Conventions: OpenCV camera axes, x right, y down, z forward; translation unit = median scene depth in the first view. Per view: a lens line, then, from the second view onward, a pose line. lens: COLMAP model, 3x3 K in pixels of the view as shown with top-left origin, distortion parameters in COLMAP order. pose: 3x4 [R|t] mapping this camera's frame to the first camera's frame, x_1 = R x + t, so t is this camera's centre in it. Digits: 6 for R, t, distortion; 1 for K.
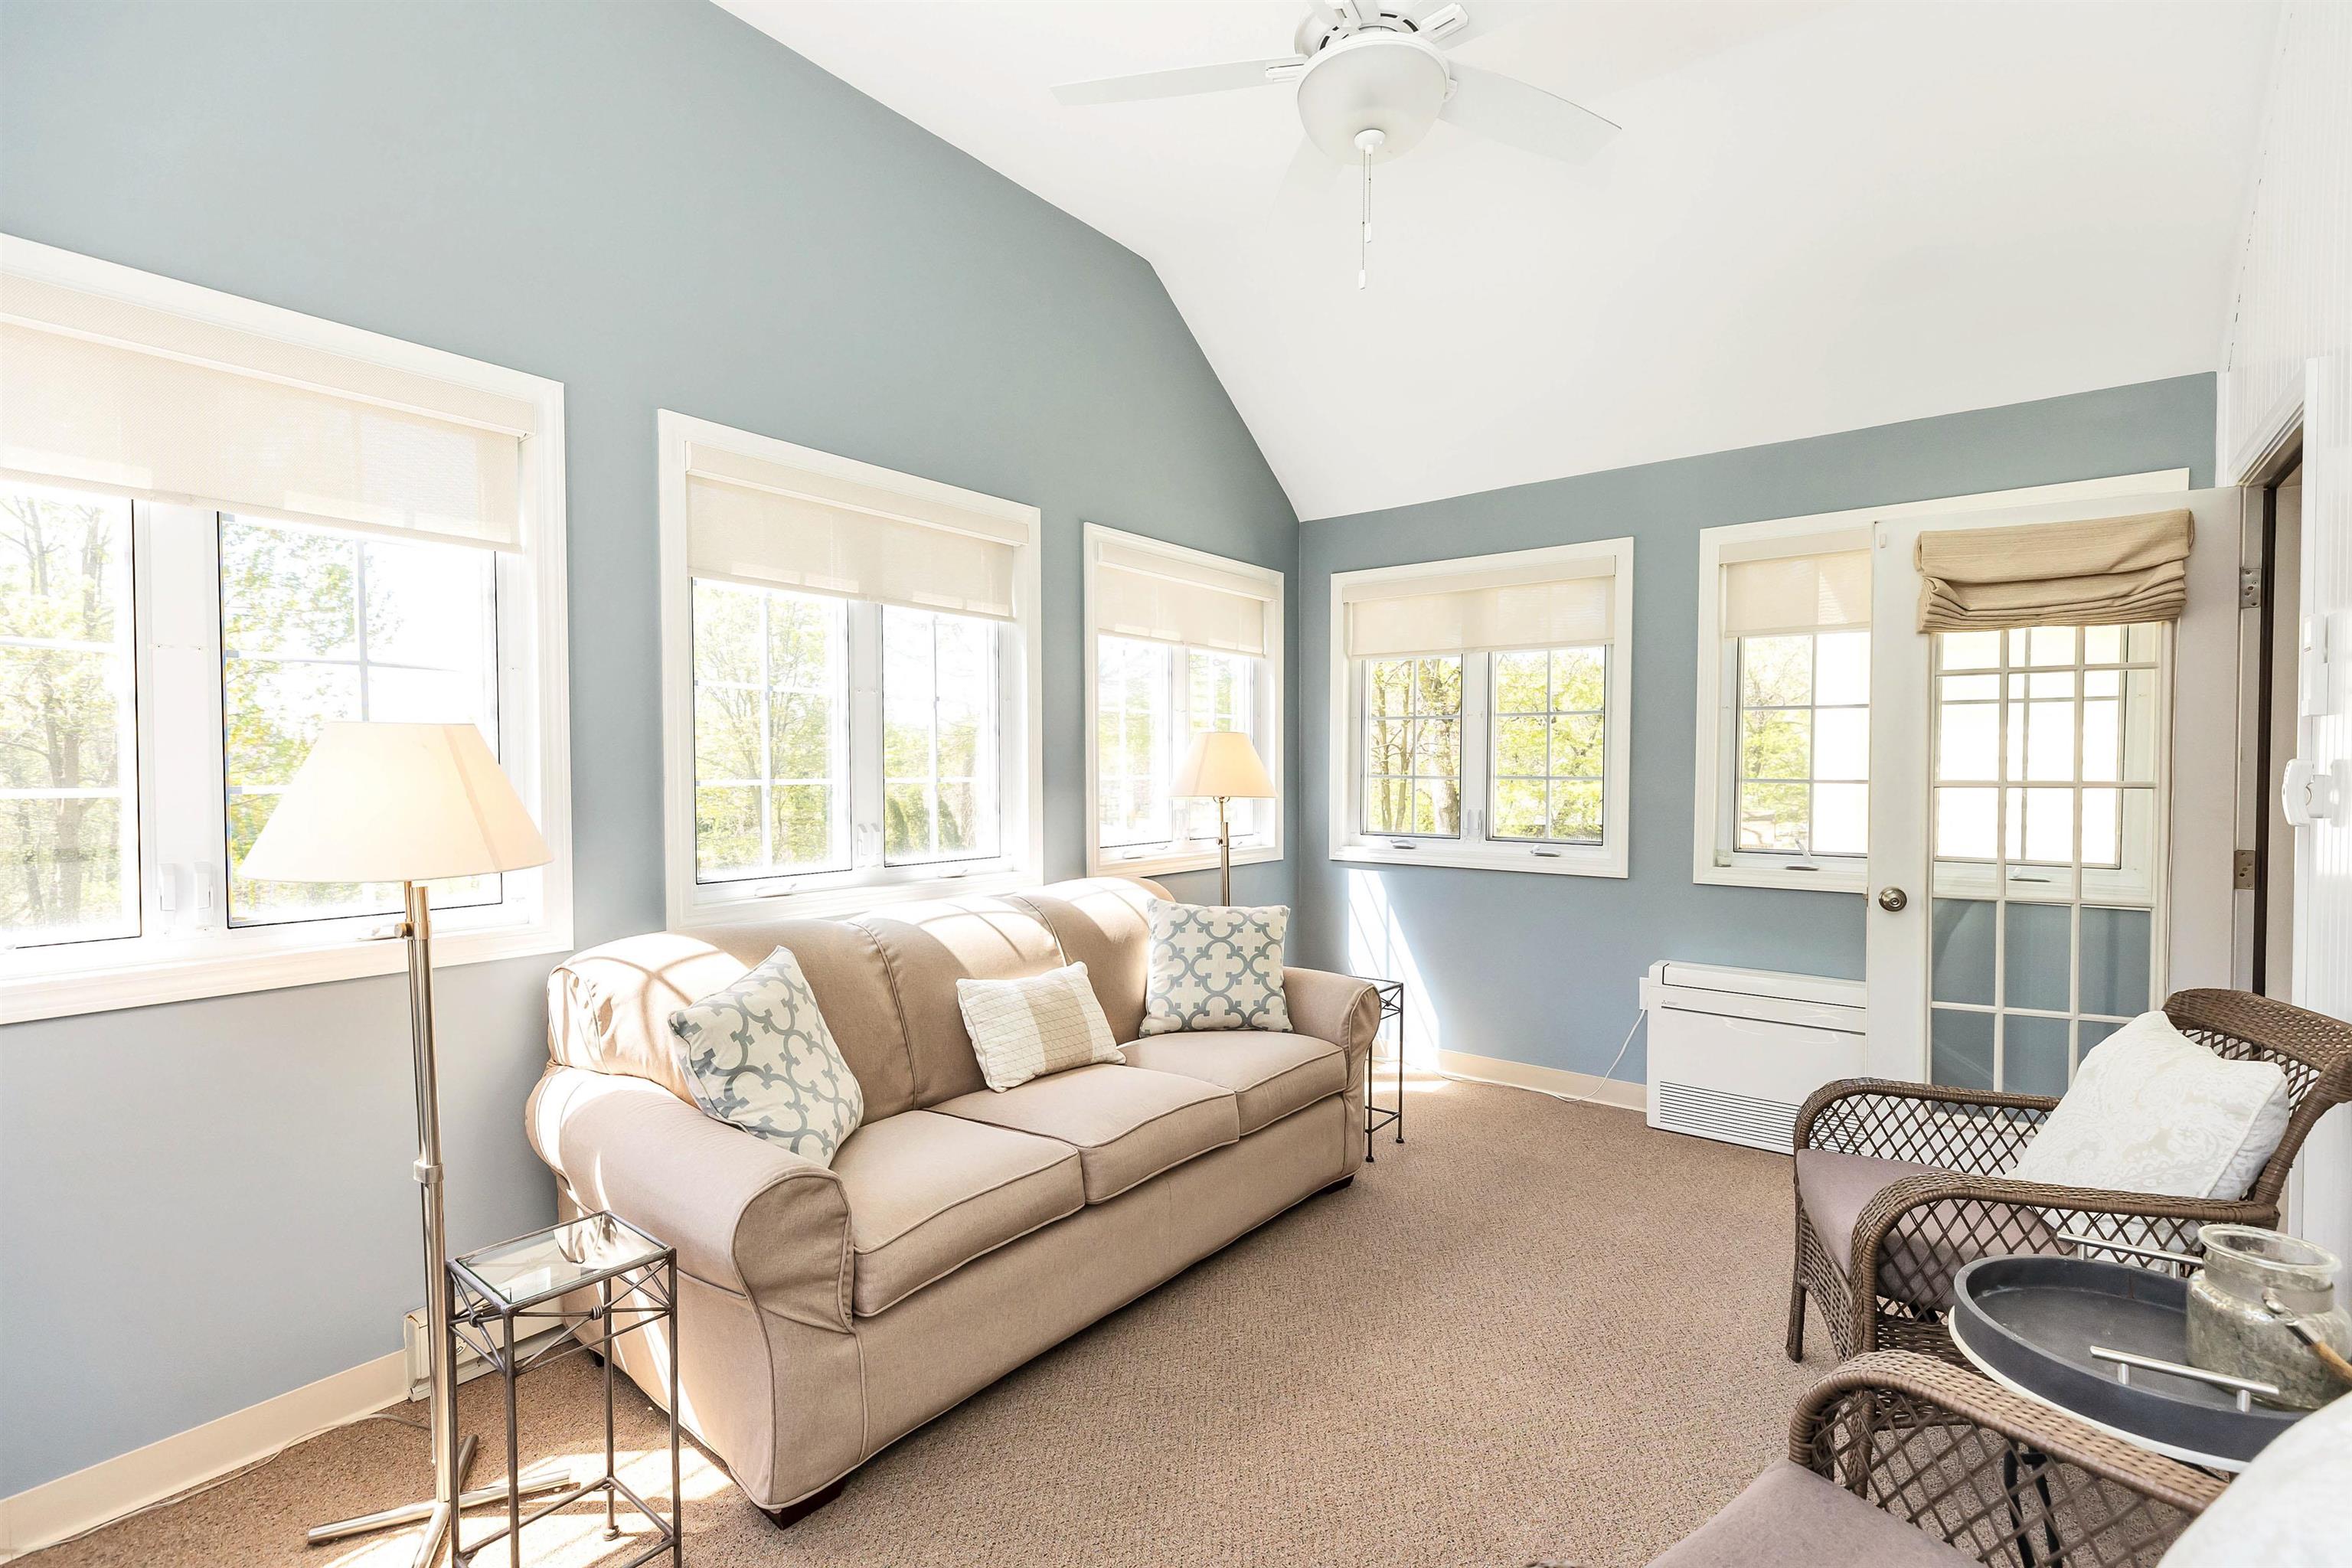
lens RADIAL K [[1053.3, 0, 1176.2], [0, 1053.3, 778.5], [0, 0, 1]] dist [-0.001685, -0.000428]
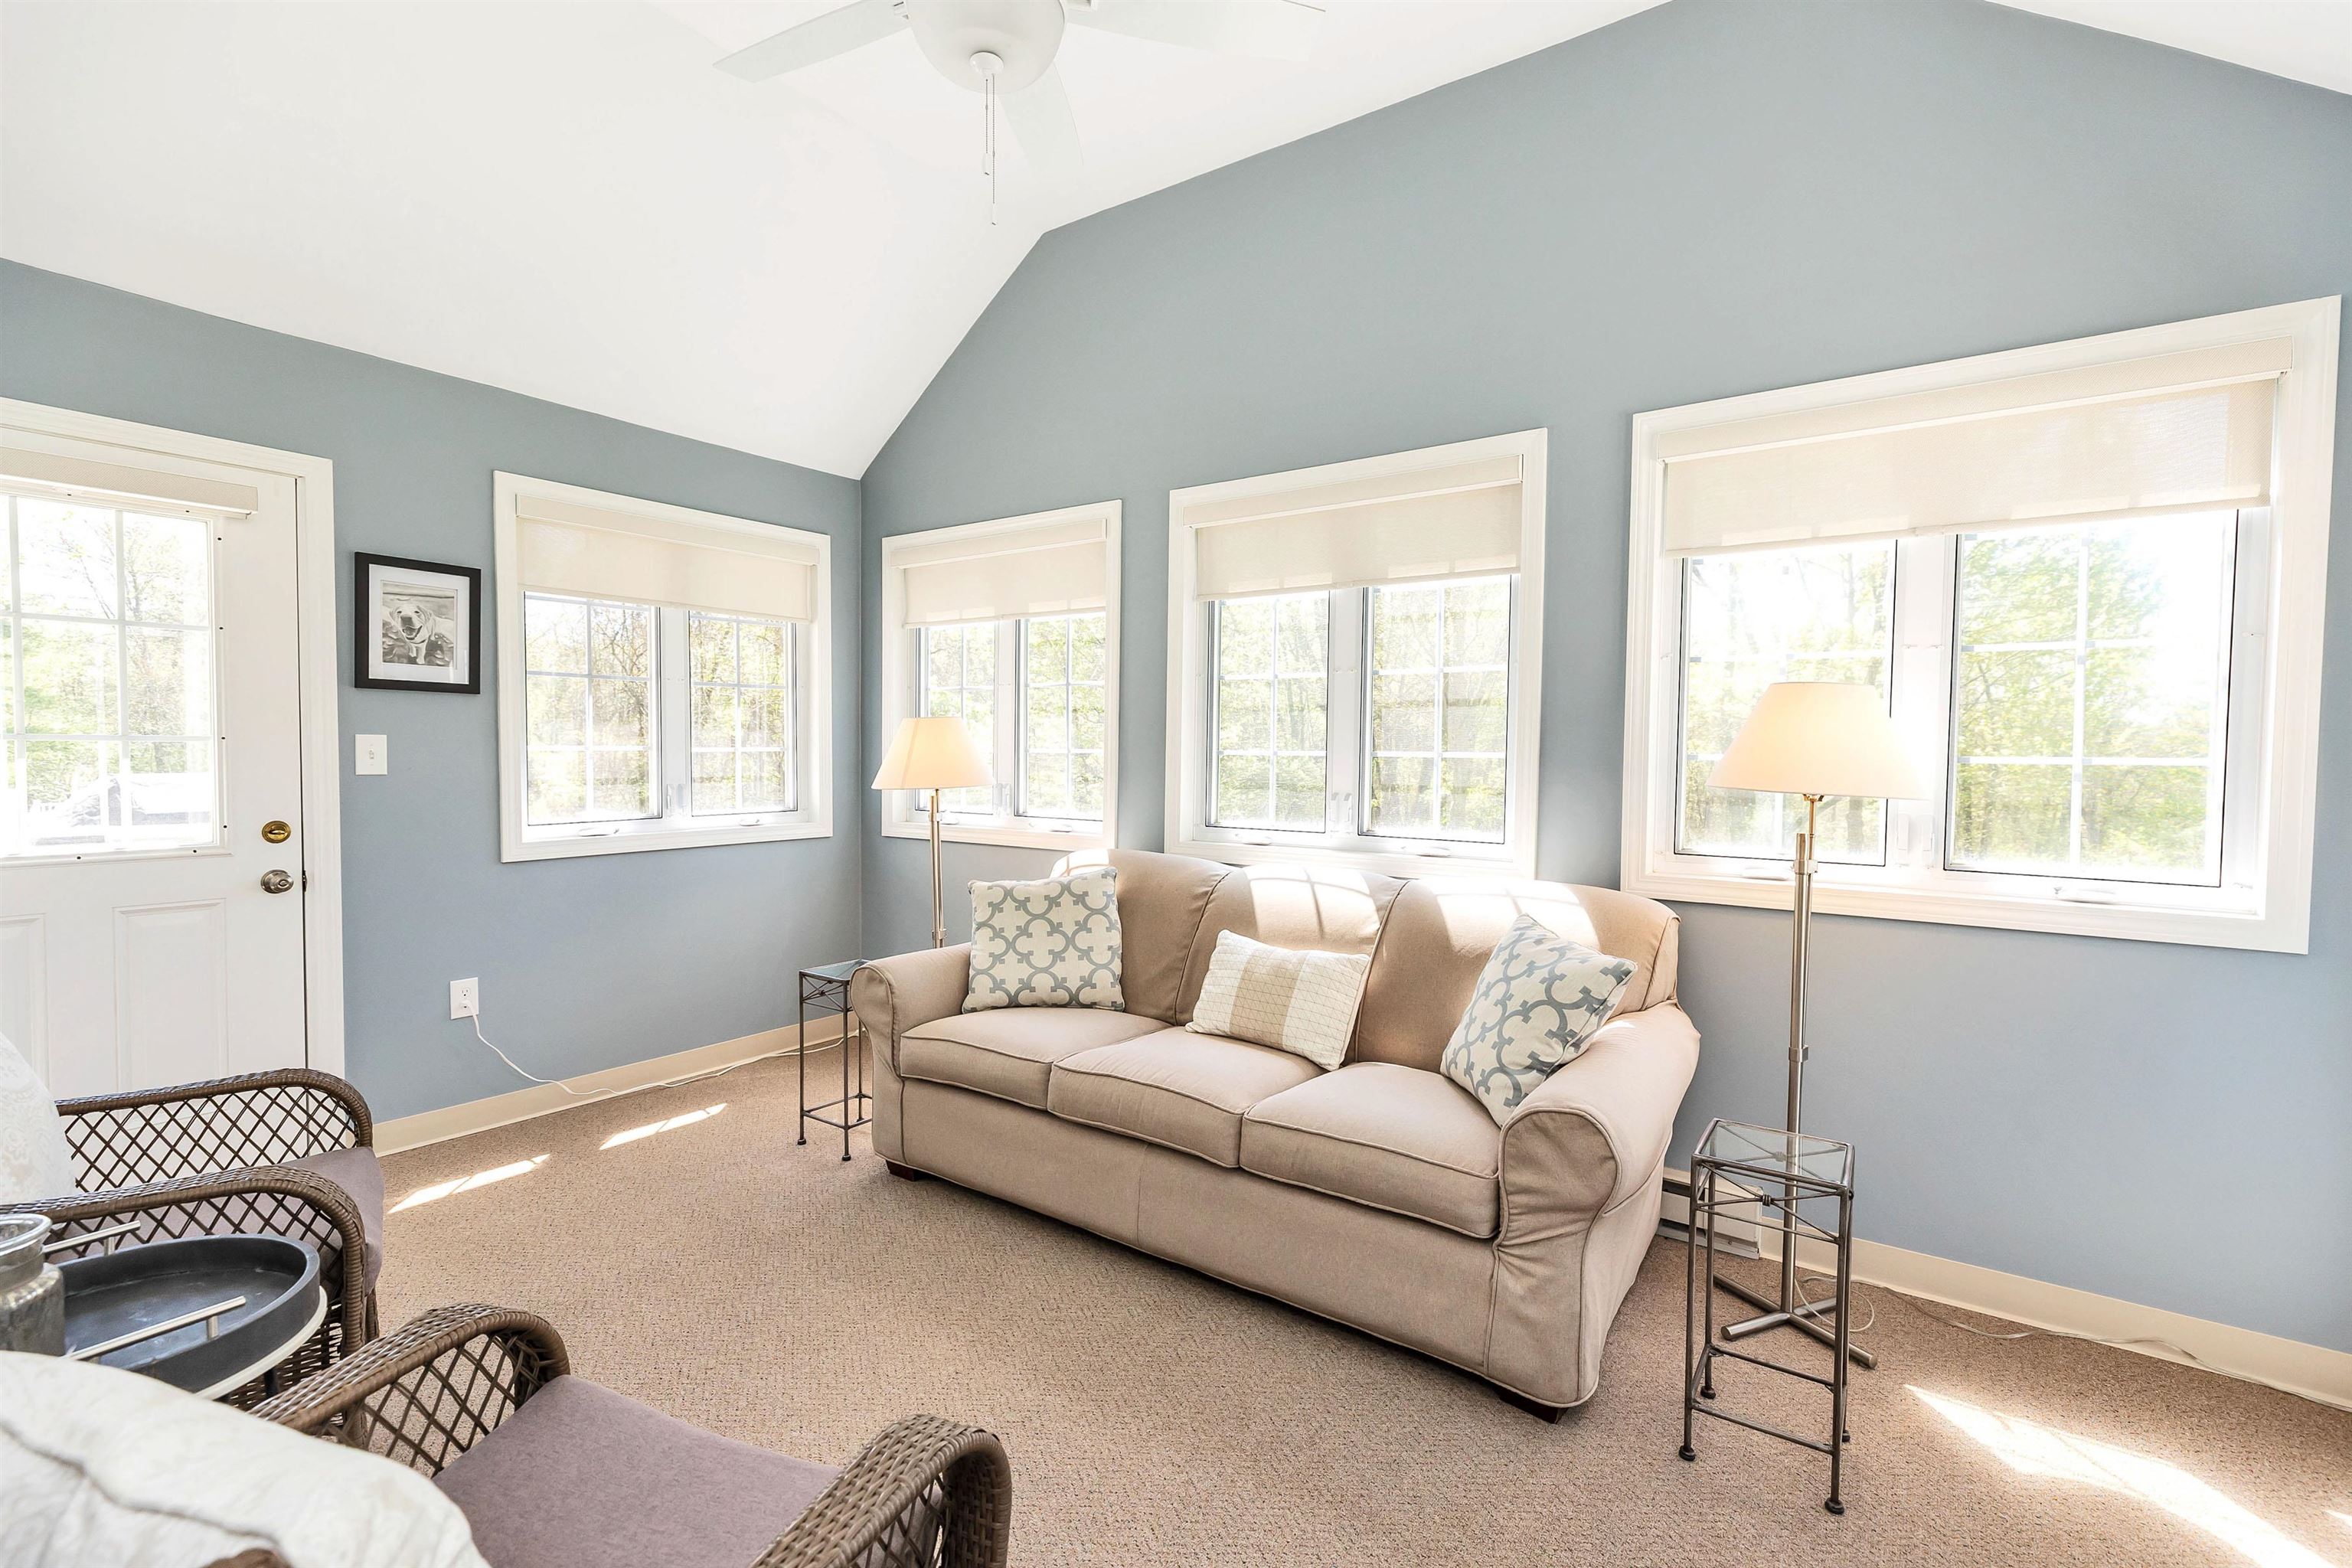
lens RADIAL K [[1053.3, 0, 1176.2], [0, 1053.3, 778.5], [0, 0, 1]] dist [-0.001685, -0.000428]
pose [[0.047034, 0.018626, -0.998720, 0.772544], [-0.026345, 0.999501, 0.017400, 0.011622], [0.998546, 0.025493, 0.047501, 0.771860]]
